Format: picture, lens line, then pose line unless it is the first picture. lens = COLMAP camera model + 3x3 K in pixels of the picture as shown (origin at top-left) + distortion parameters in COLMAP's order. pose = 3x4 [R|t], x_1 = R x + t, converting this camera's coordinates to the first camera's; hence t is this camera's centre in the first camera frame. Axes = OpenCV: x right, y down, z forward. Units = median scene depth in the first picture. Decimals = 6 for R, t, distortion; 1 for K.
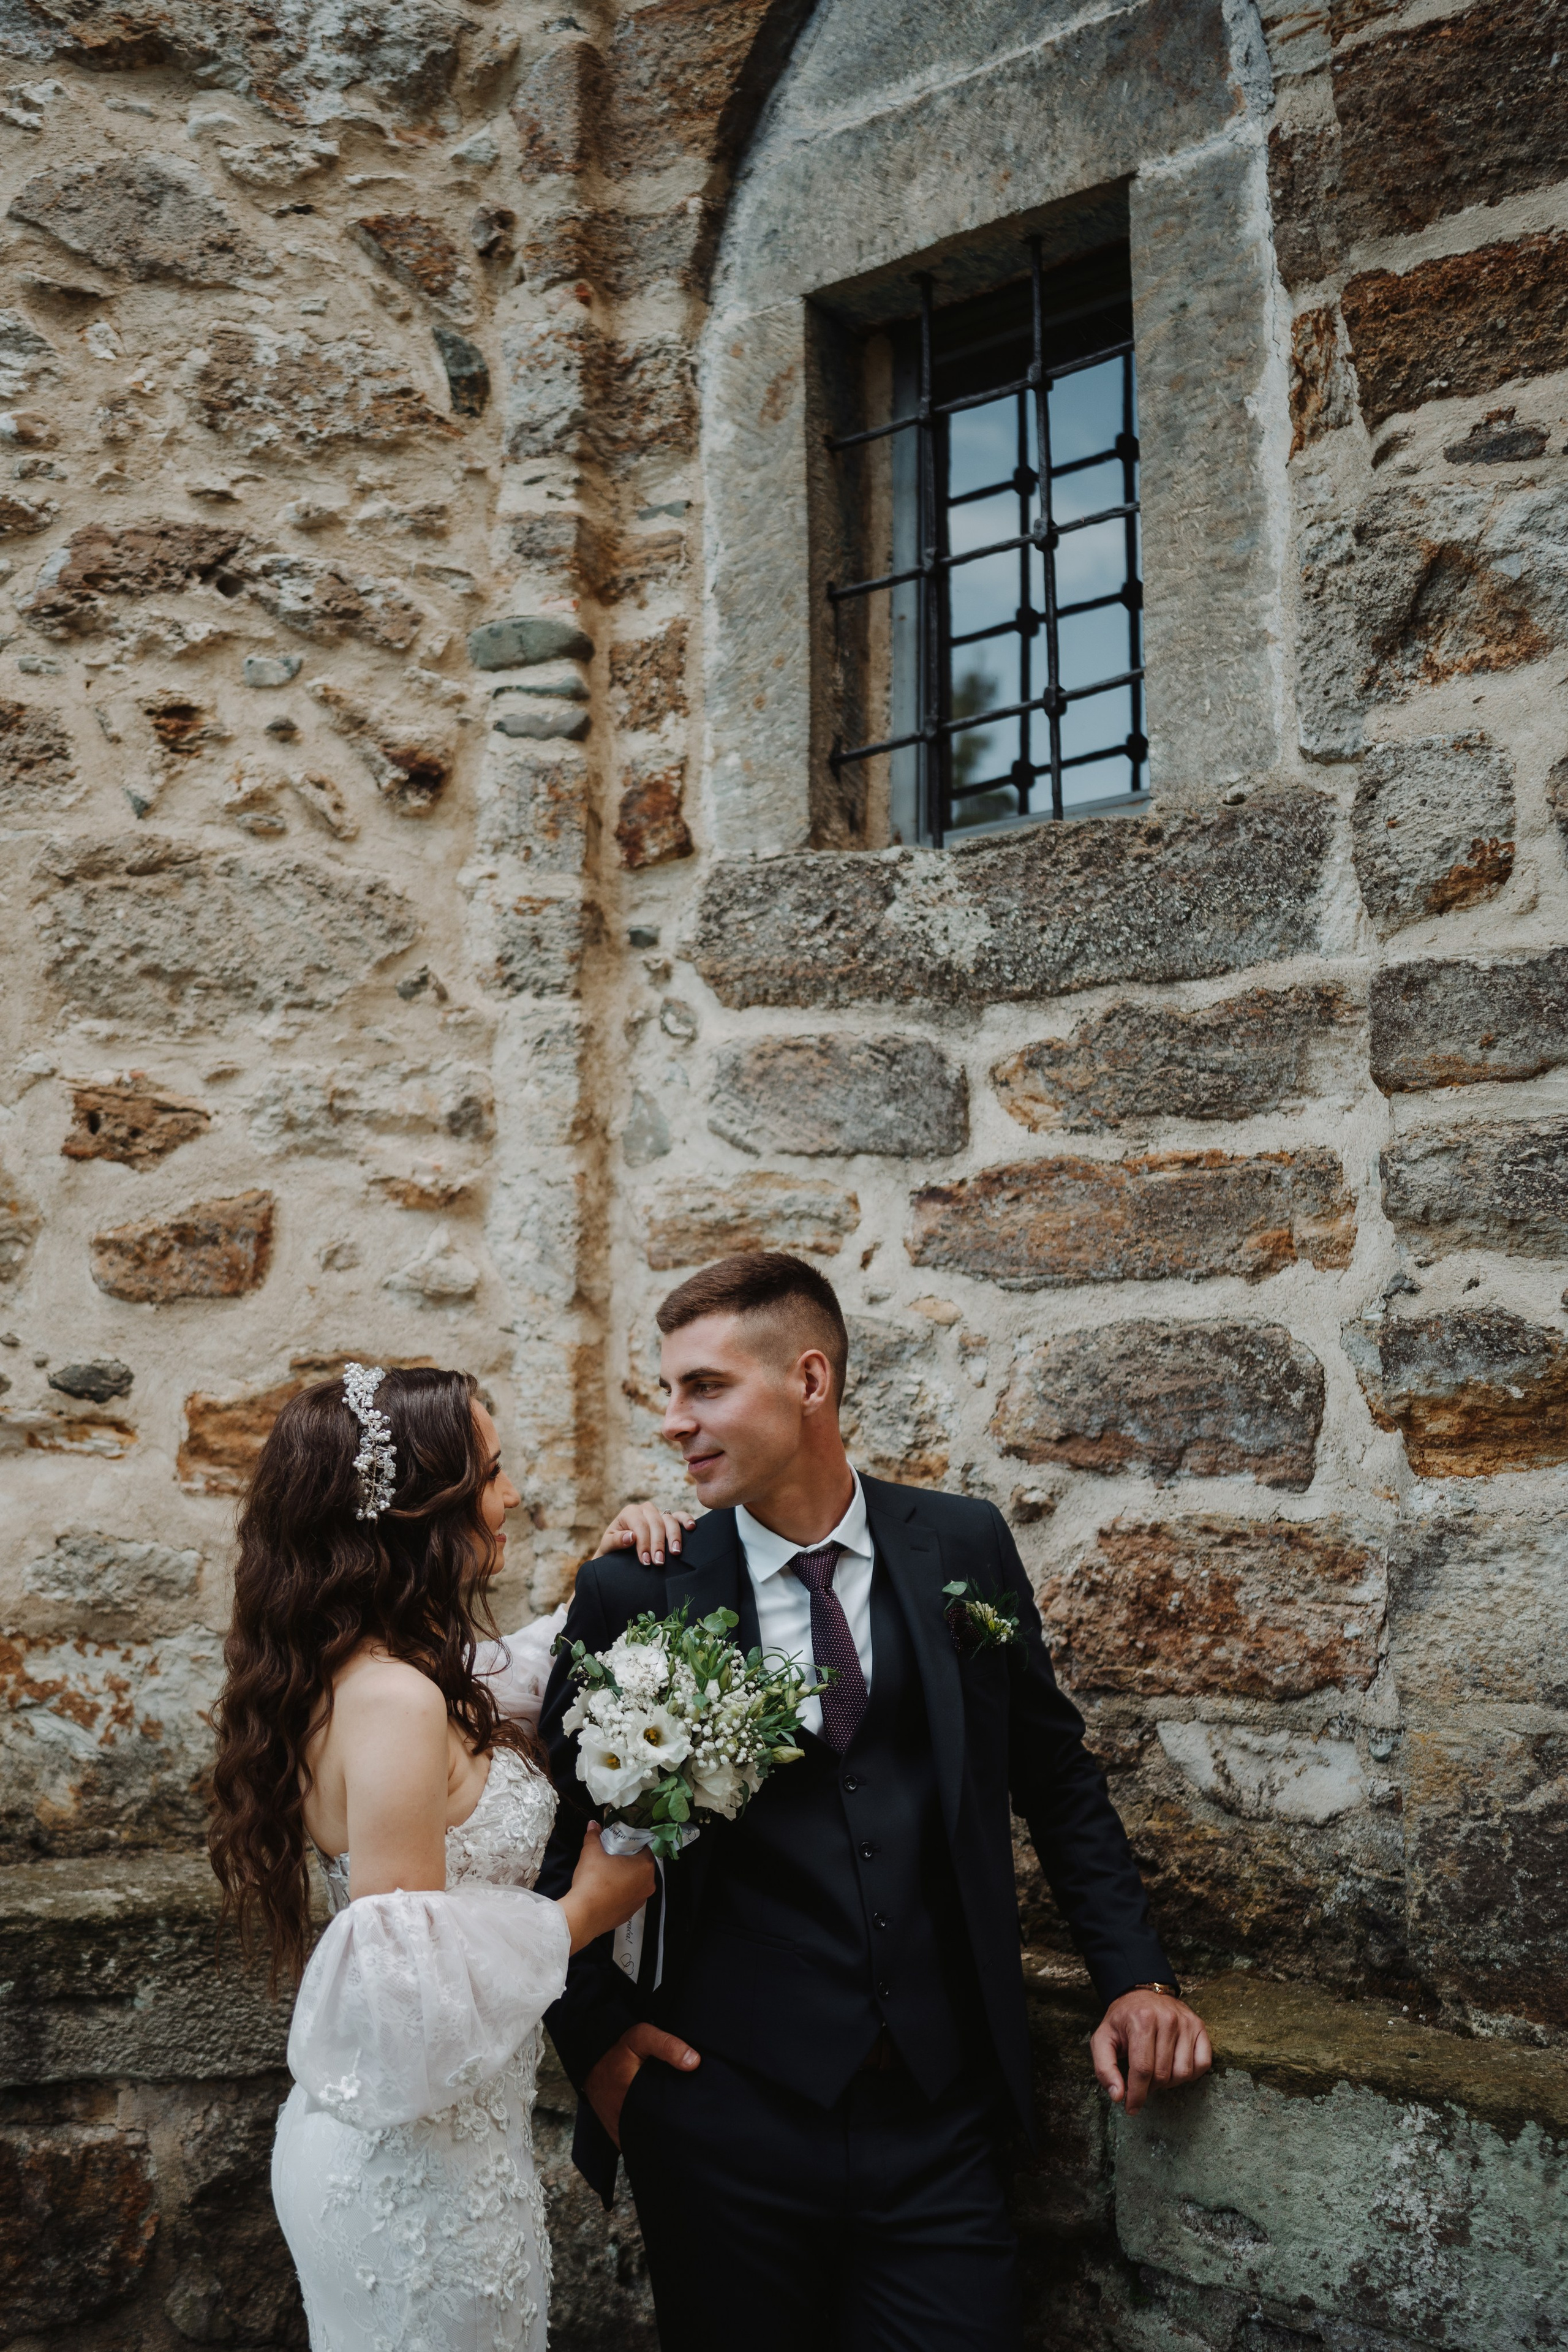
lens RADIAL K [[2180.6, 0, 776.1], [0, 2180.6, 1187.3], [0, 0, 1]] dist [0.010906, 0.000000]
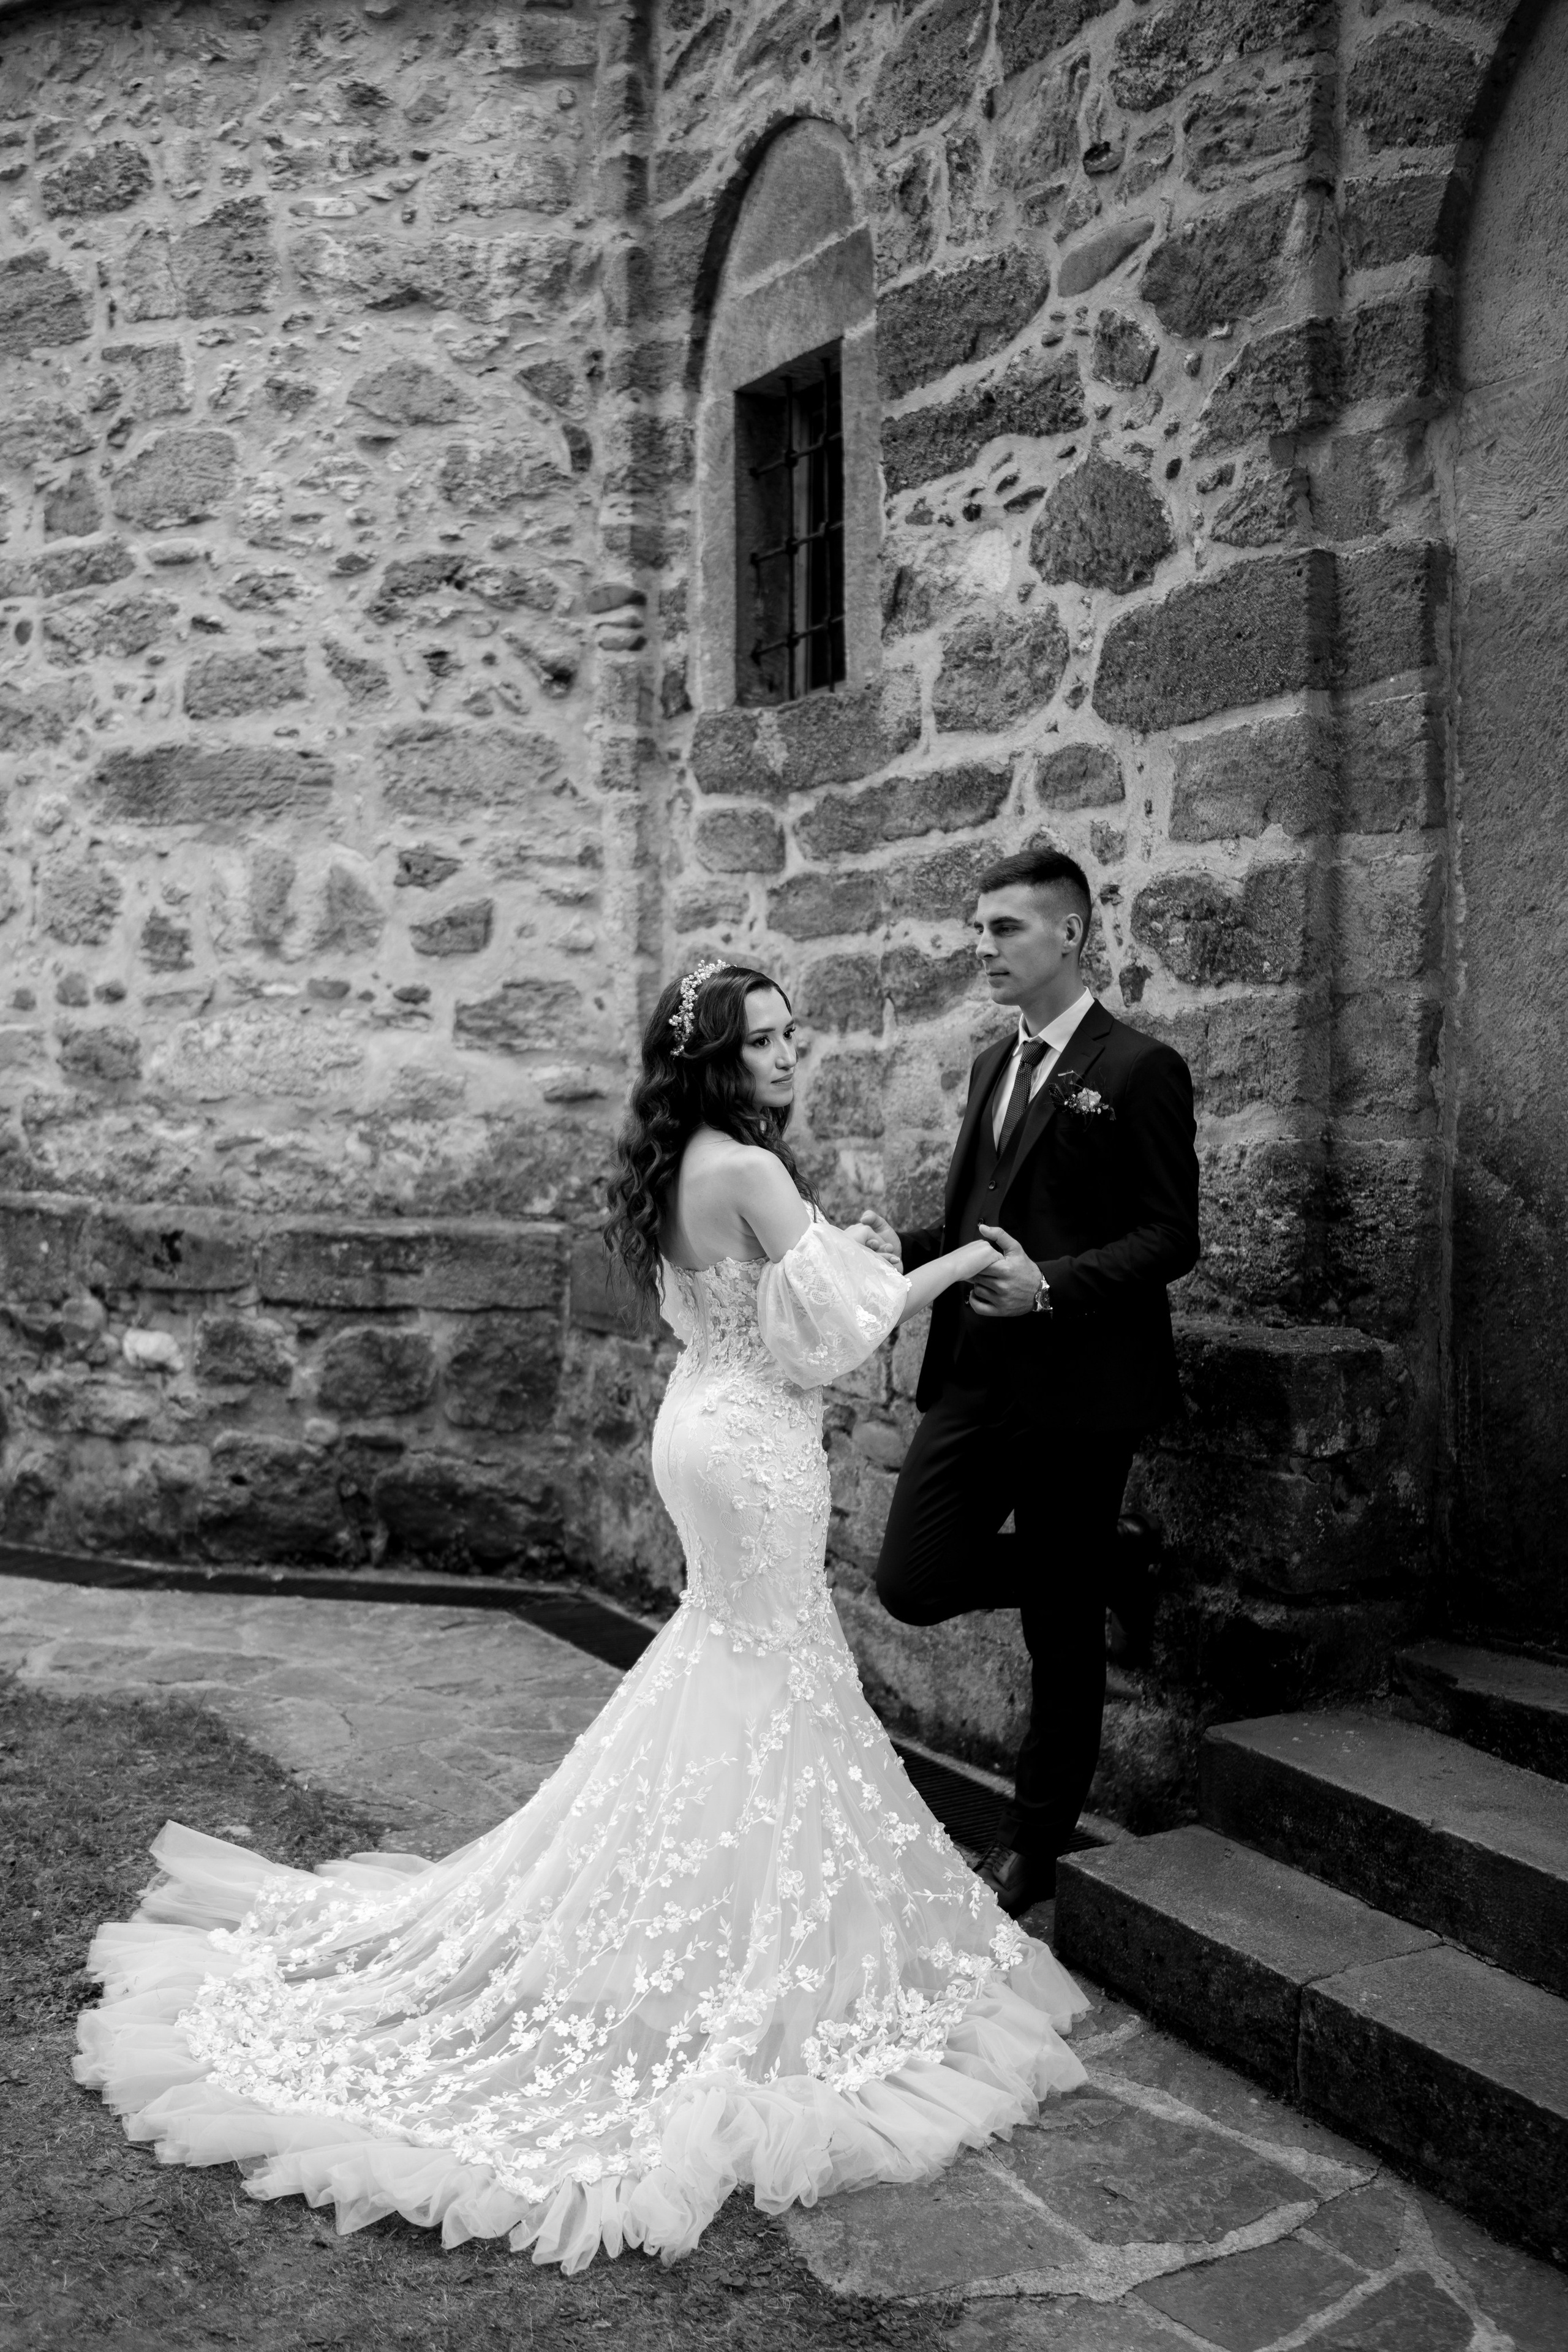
lens RADIAL K [[2180.6, 0, 823.7], [0, 2180.6, 1165.9], [0, 0, 1]] dist [0.010906, 0.000000]
pose [[0.935411, 0.013147, -0.353317, 0.817739], [0.040414, 0.988783, 0.143789, -0.033371], [0.351244, -0.148781, 0.924387, -0.832362]]
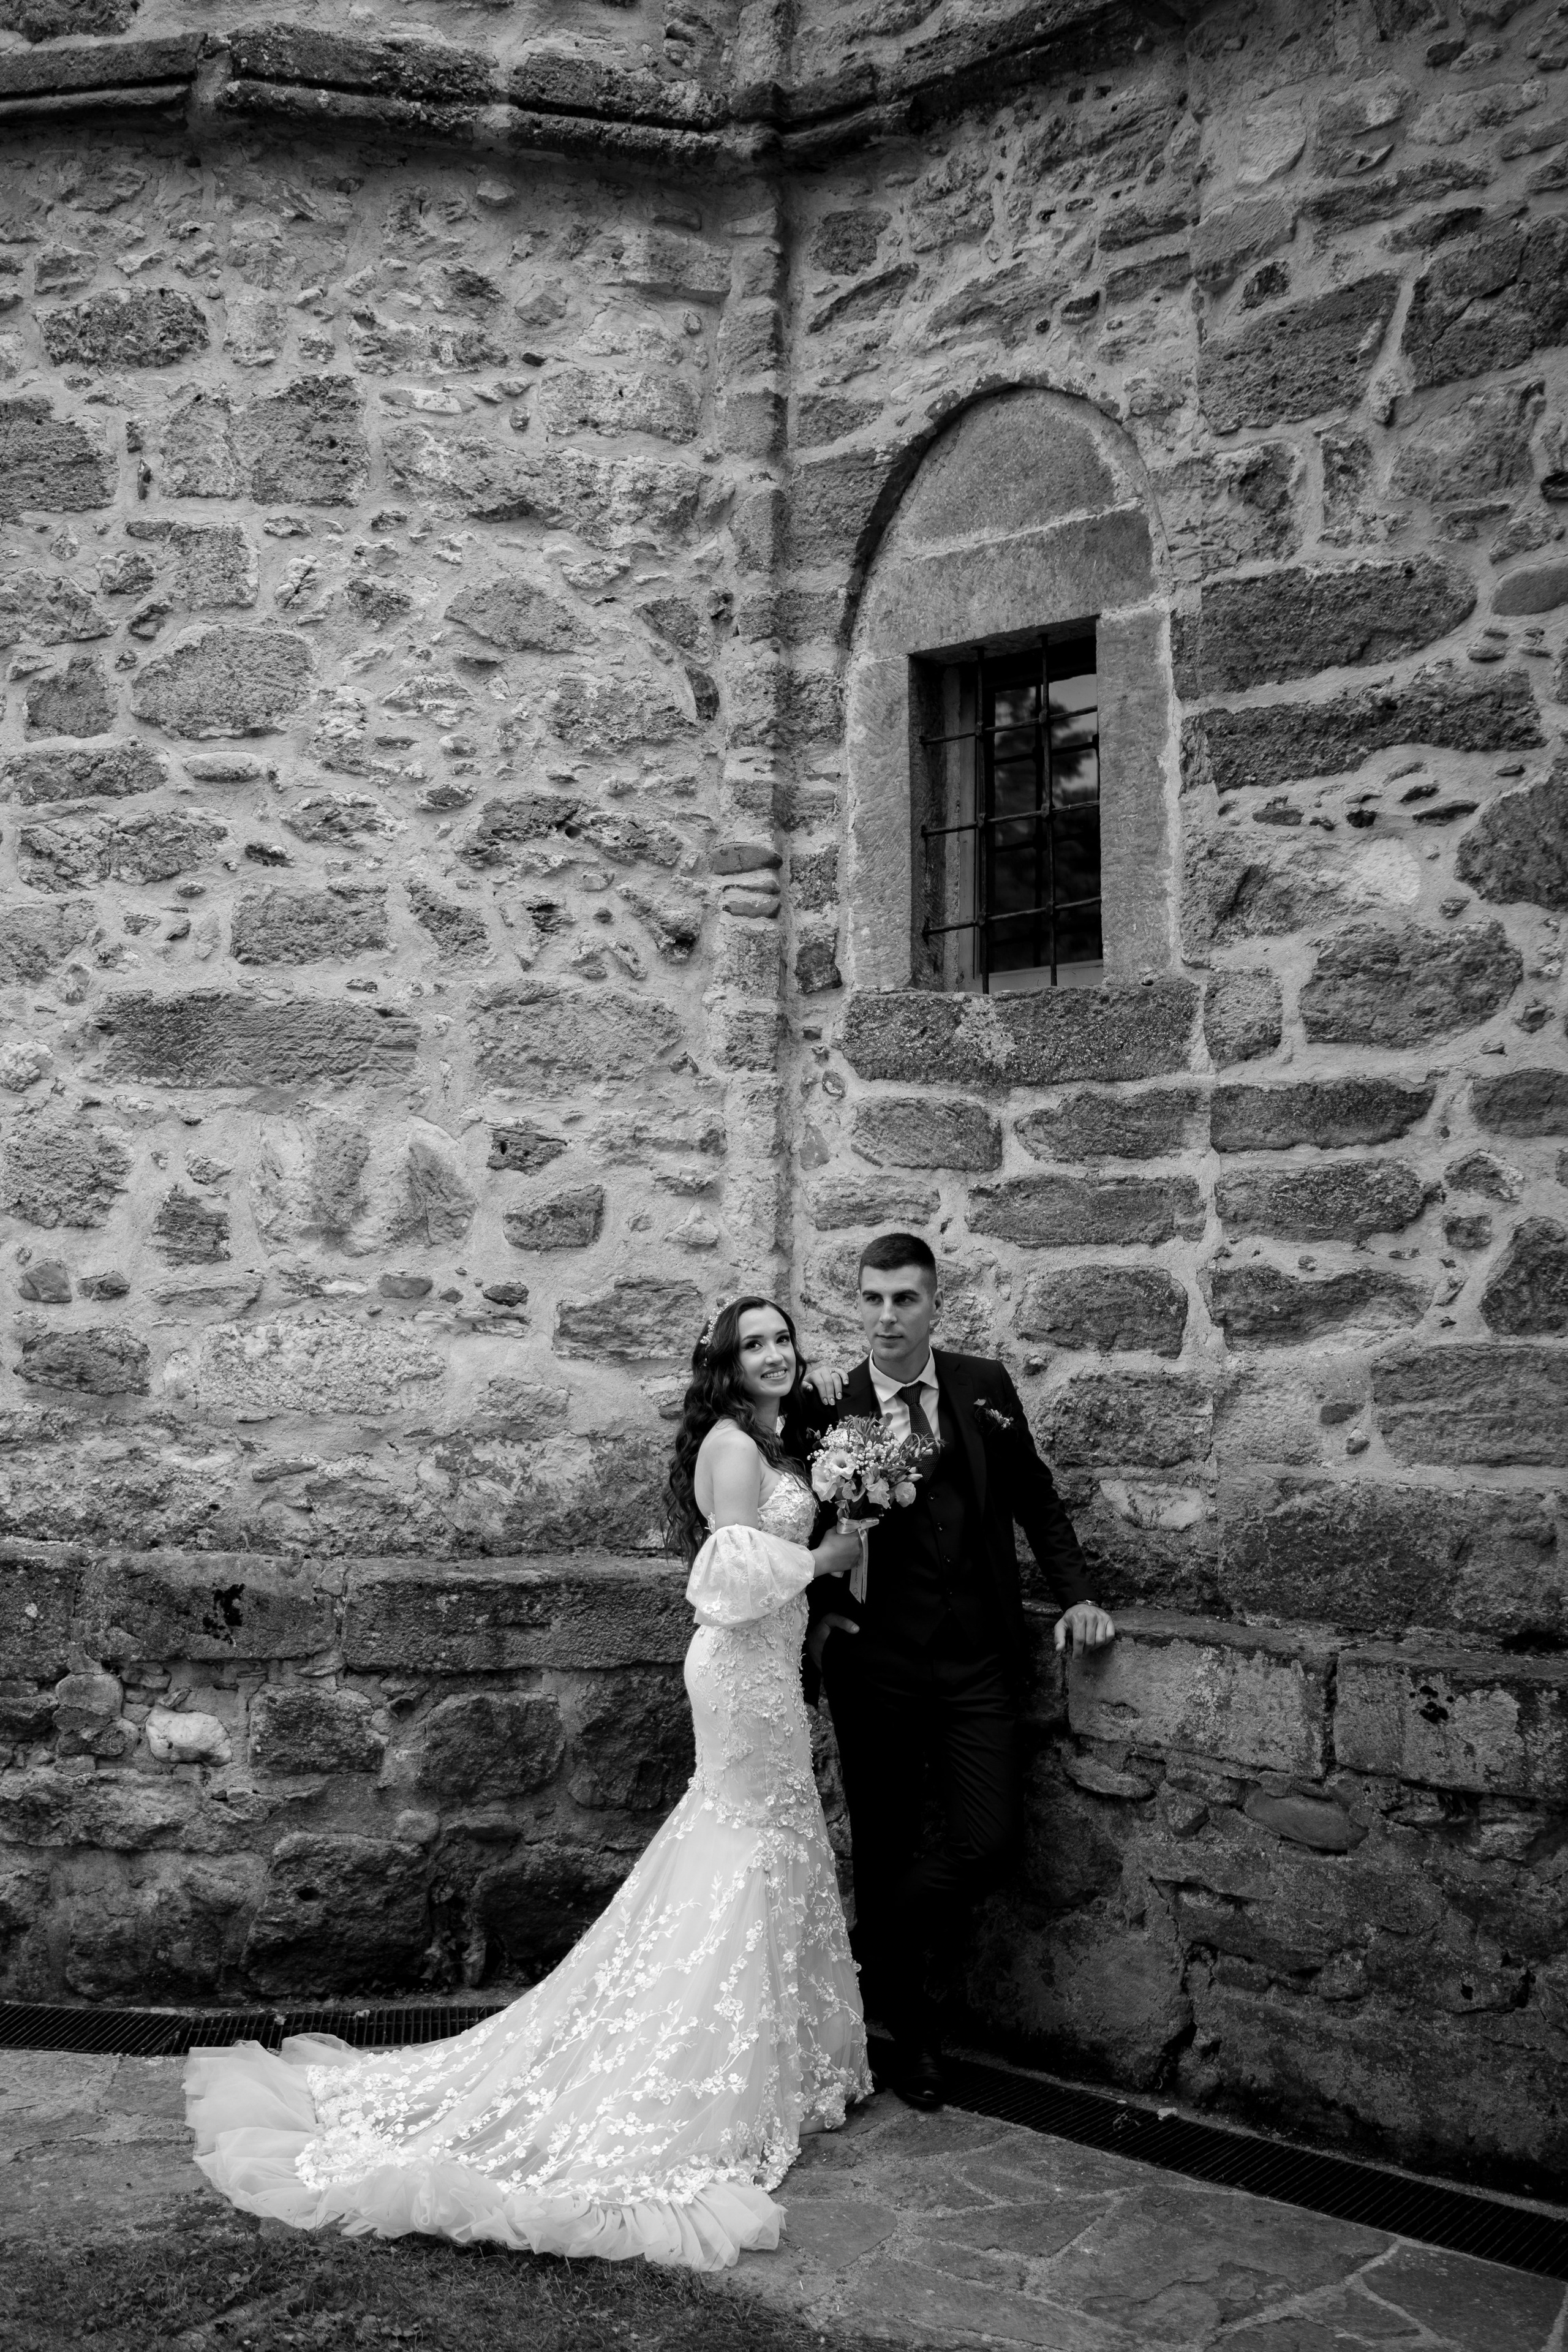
lens RADIAL K [[2180.6, 0, 777.8], [0, 2180.6, 1188.2], [0, 0, 1]] dist [0.010906, 0.000000]
pose [[0.999761, 0.001752, -0.021799, -0.056445], [-0.000472, 0.998285, 0.058541, -0.105935], [0.021865, -0.058517, 0.998047, -0.793493]]
